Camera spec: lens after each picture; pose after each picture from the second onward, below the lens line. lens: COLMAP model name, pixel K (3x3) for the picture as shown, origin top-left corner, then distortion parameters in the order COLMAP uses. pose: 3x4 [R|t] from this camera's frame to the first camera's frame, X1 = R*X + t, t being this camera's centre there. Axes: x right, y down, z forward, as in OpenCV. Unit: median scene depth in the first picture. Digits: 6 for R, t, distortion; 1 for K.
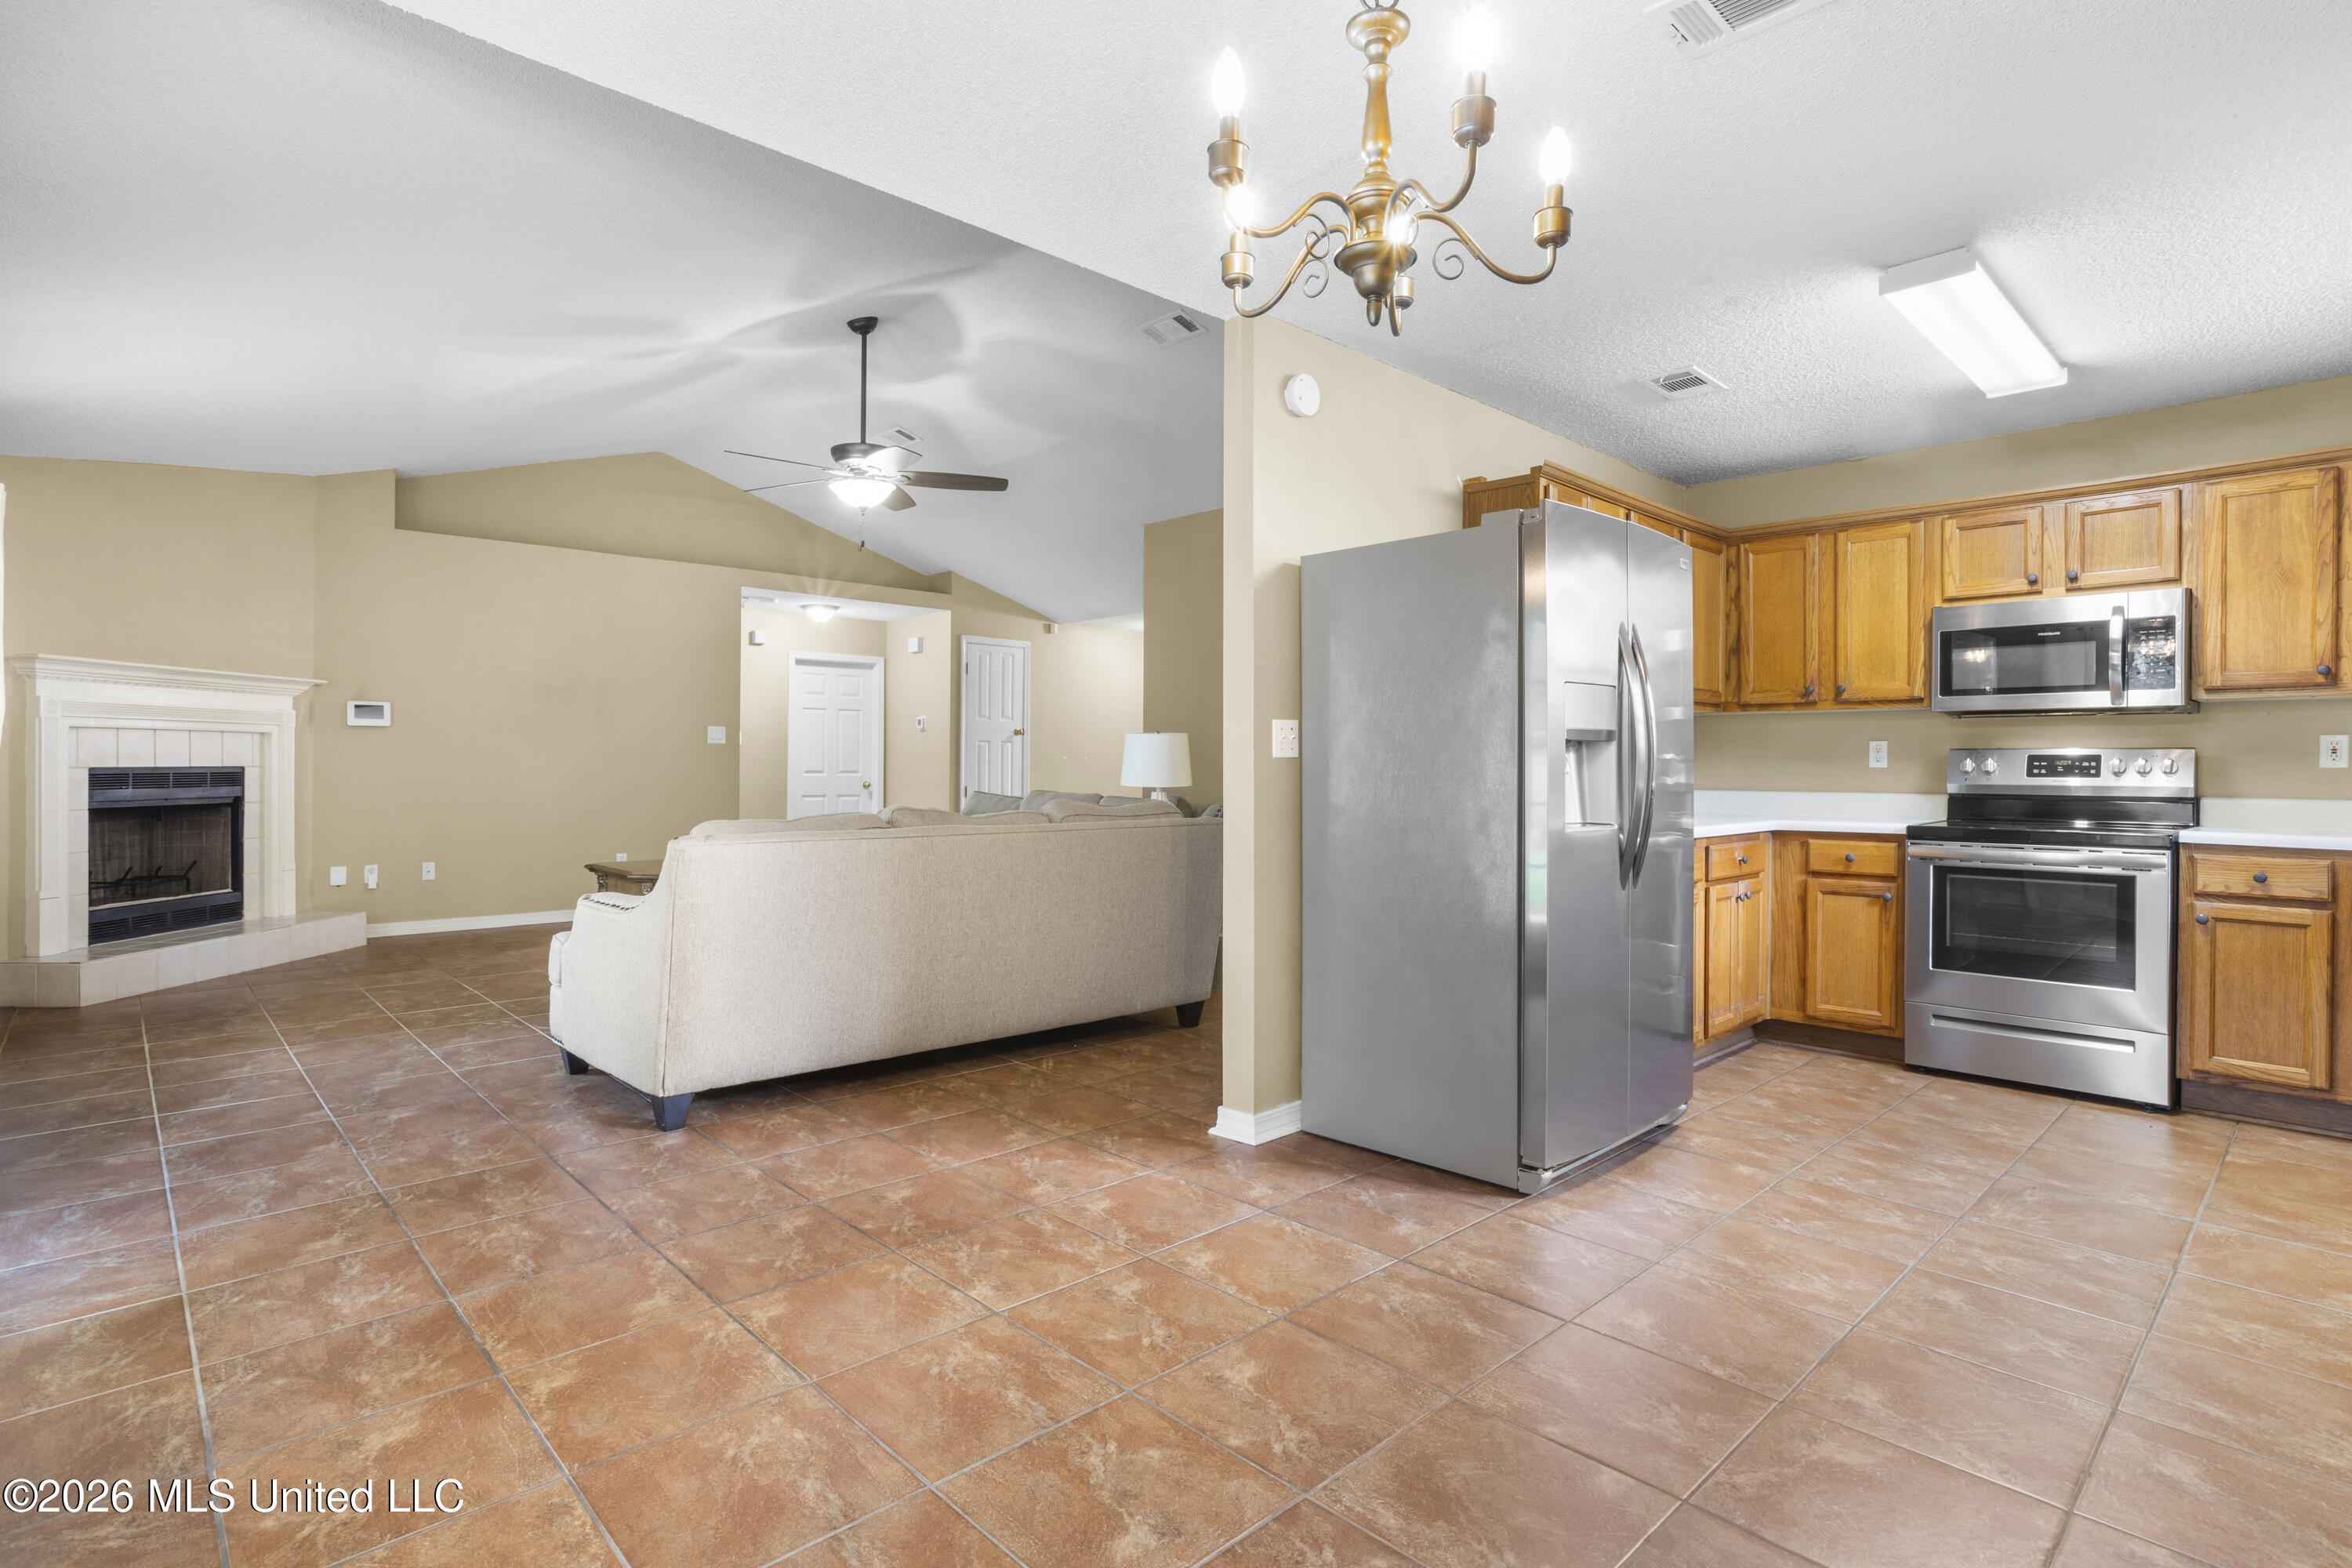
lens RADIAL K [[1201.3, 0, 1161.7], [0, 1201.3, 771.2], [0, 0, 1]] dist [-0.028151, 0.020055]
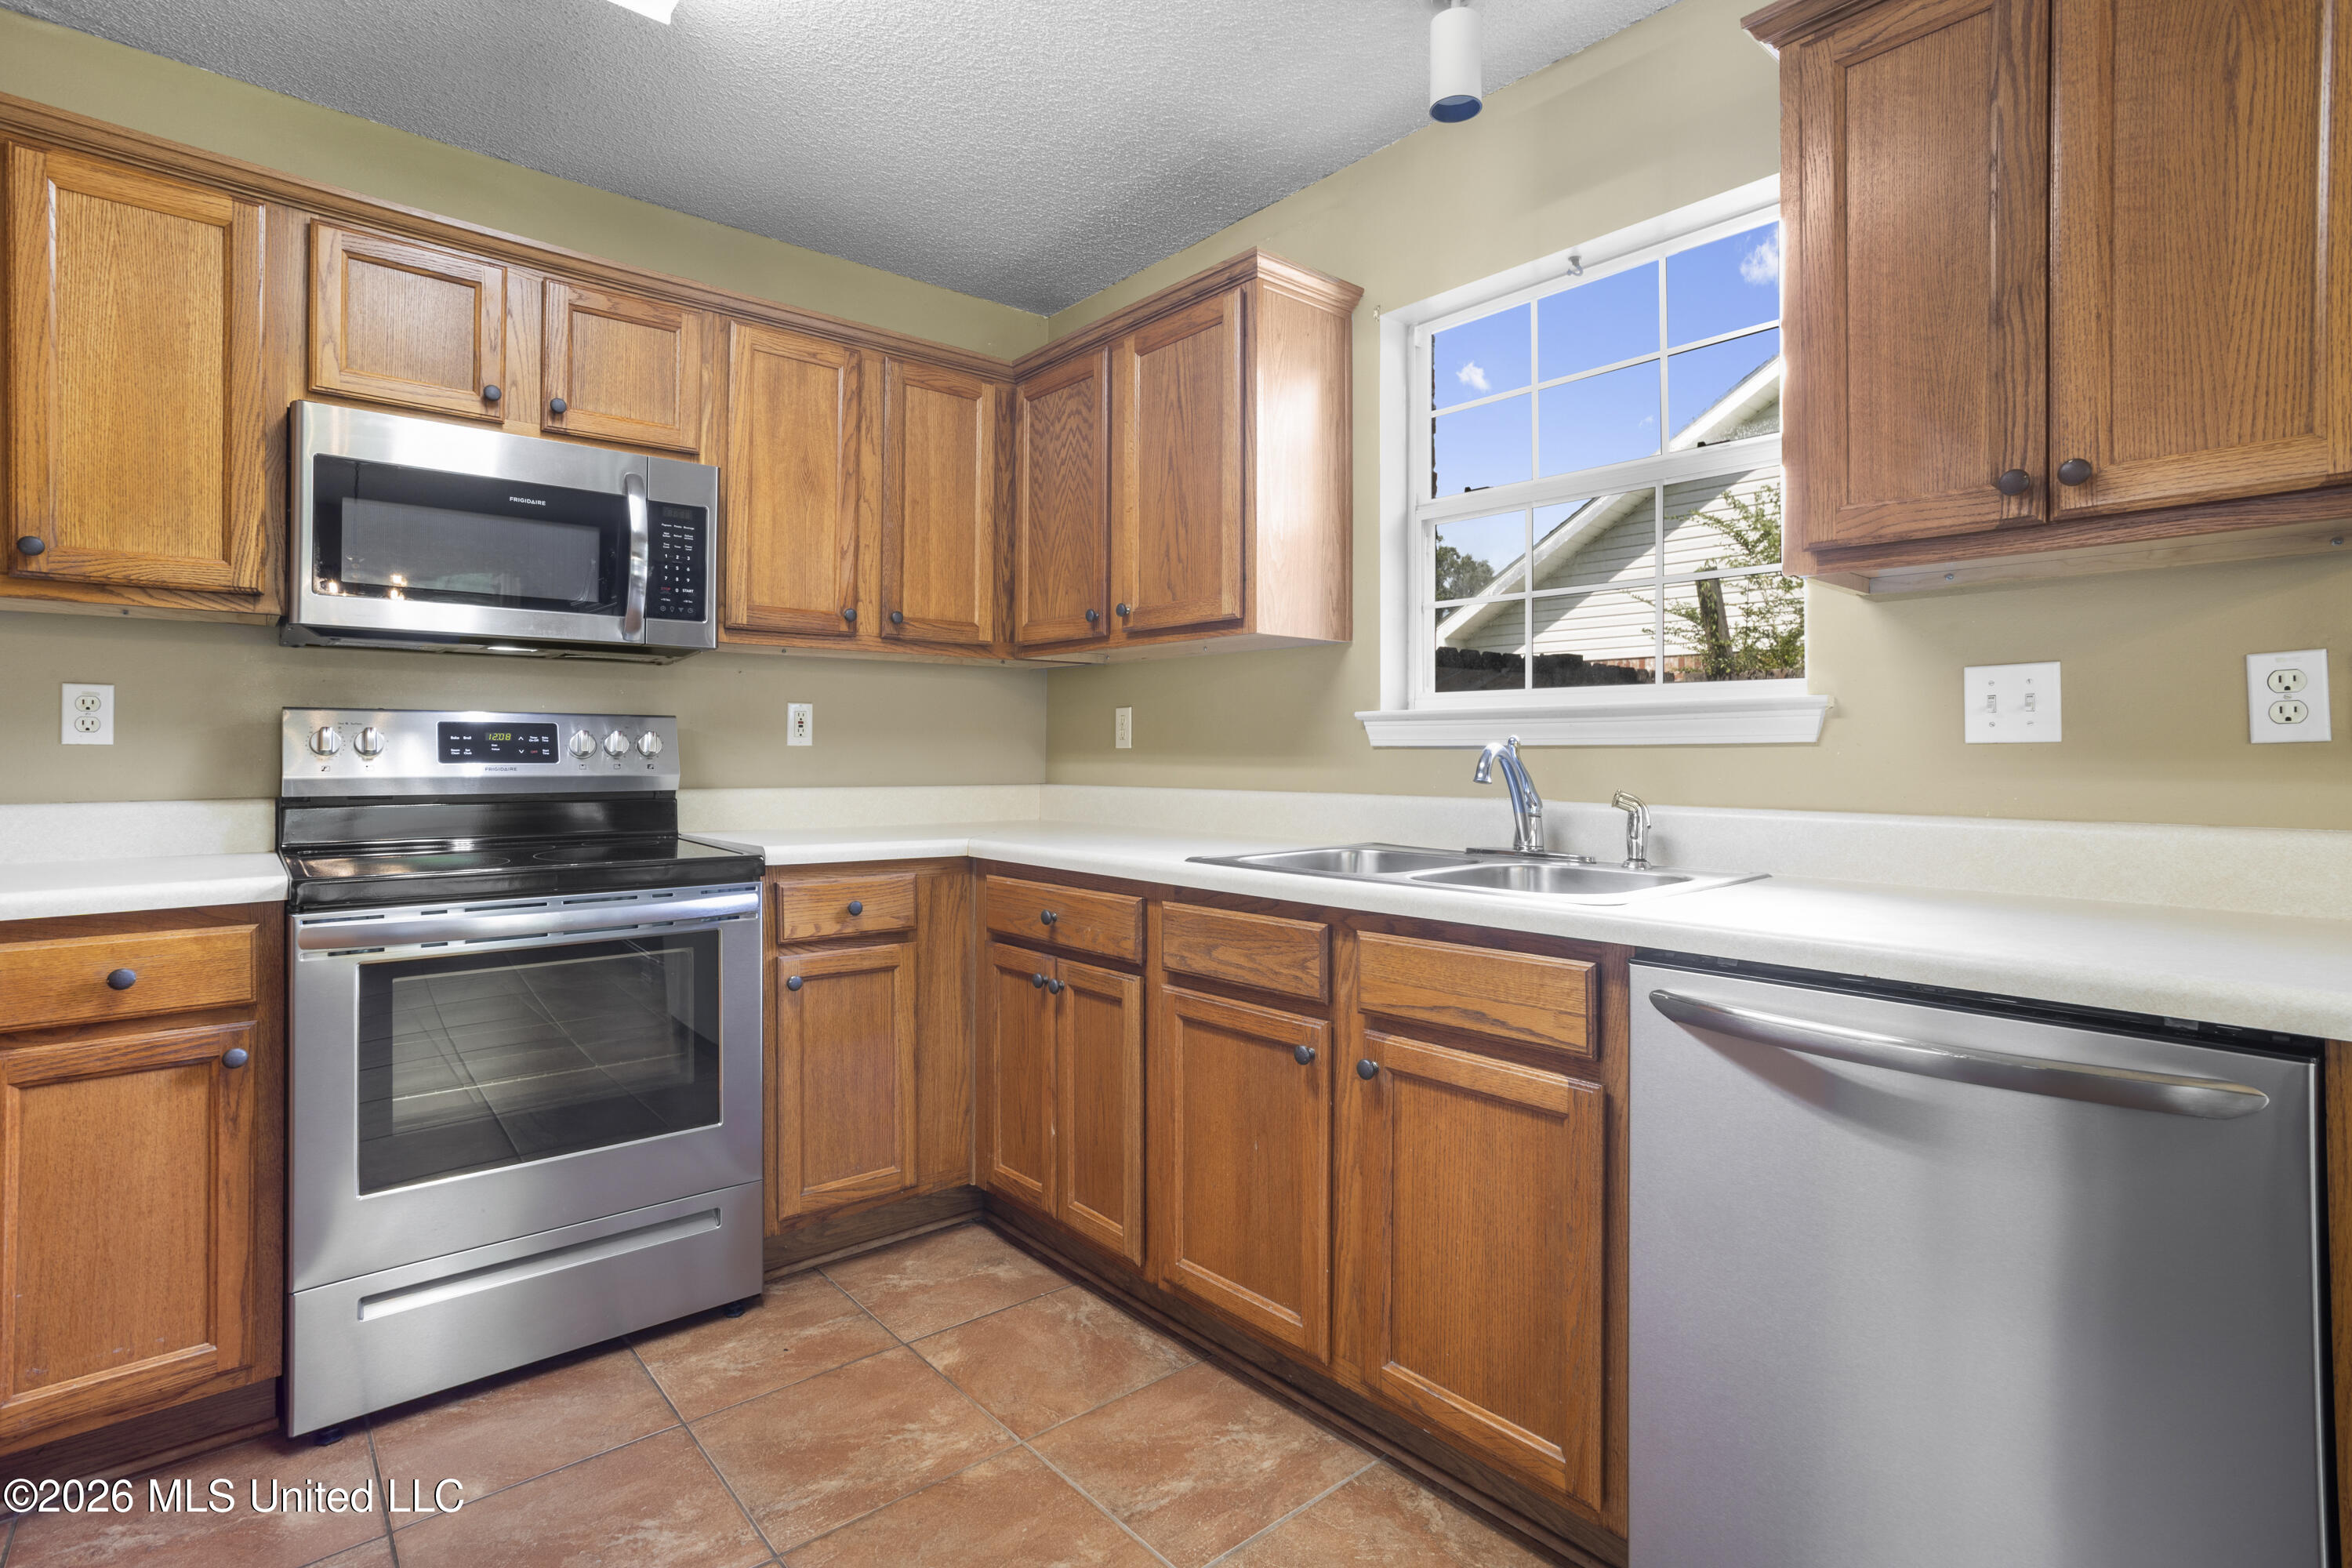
lens RADIAL K [[1131.7, 0, 1168.8], [0, 1131.7, 745.9], [0, 0, 1]] dist [-0.046785, 0.023459]
pose [[0.051278, 0.001685, 0.998683, 0.228967], [0.001770, 0.999997, -0.001778, -0.001213], [-0.998683, 0.001859, 0.051275, 0.623451]]
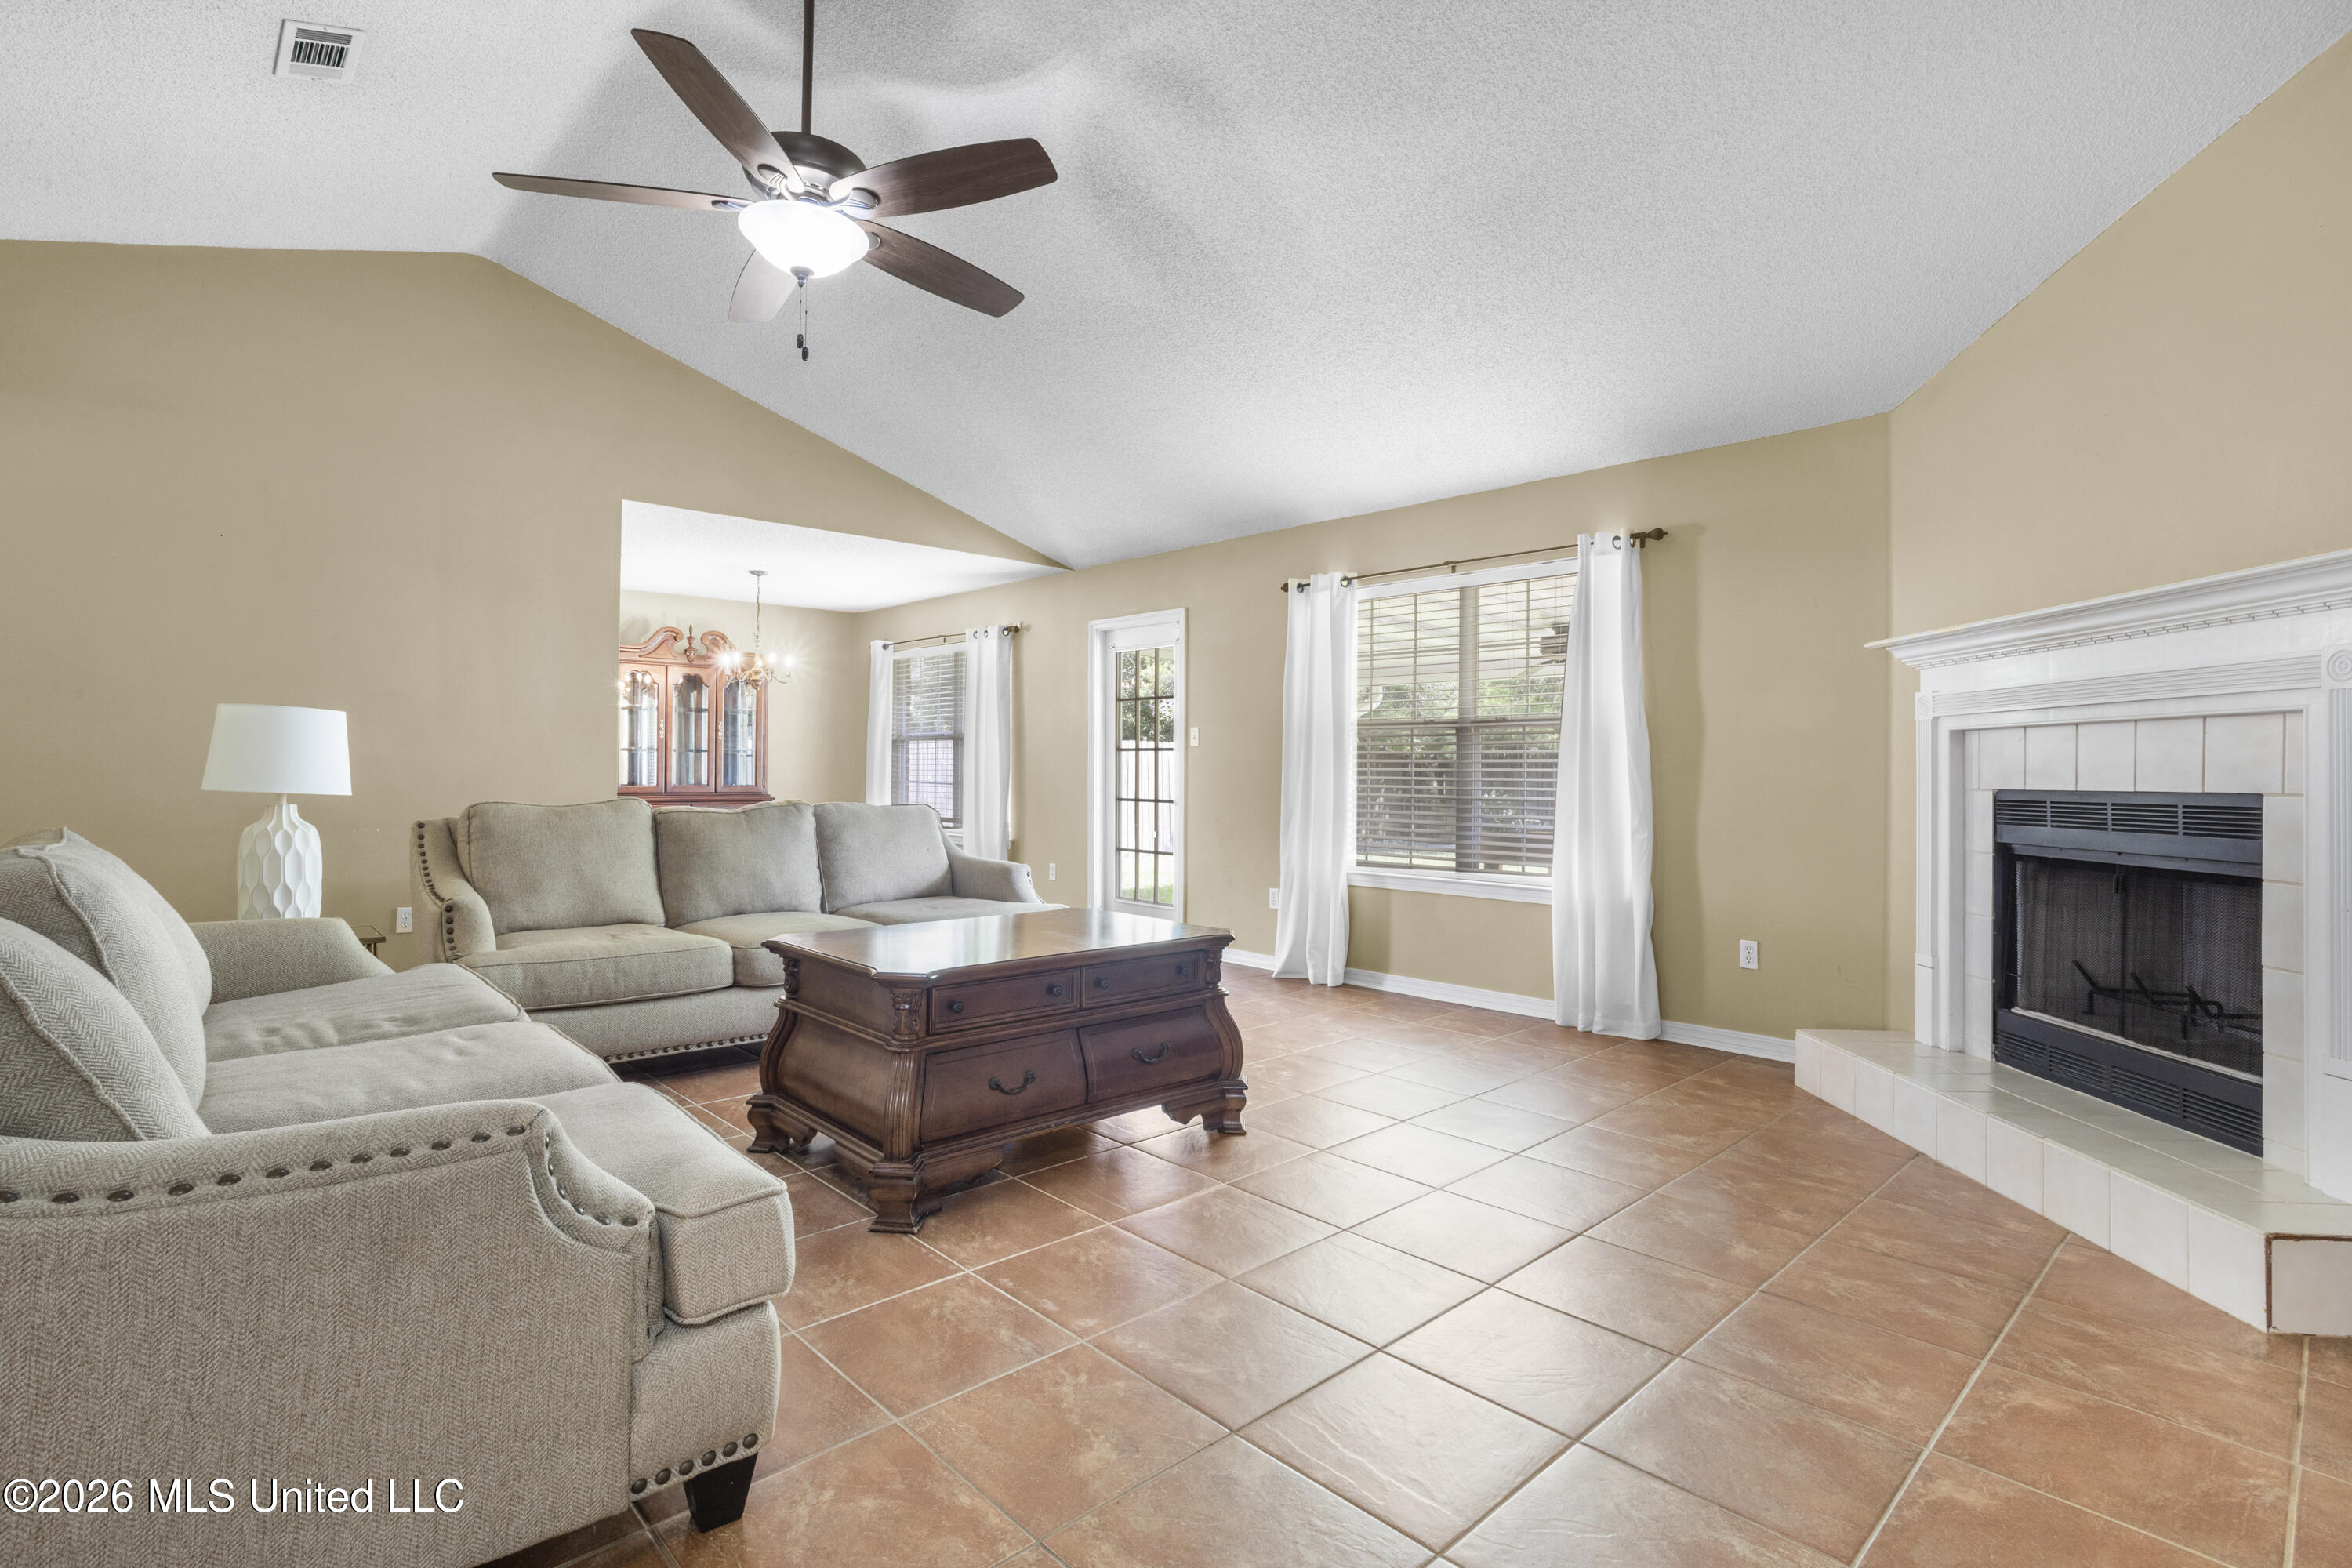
lens RADIAL K [[1131.7, 0, 1166.9], [0, 1131.7, 769.7], [0, 0, 1]] dist [-0.046785, 0.023459]
pose [[-0.999854, -0.017109, -0.000490, -0.542627], [-0.017111, 0.999846, 0.004000, -0.010859], [0.000422, 0.004008, -0.999992, 1.984404]]
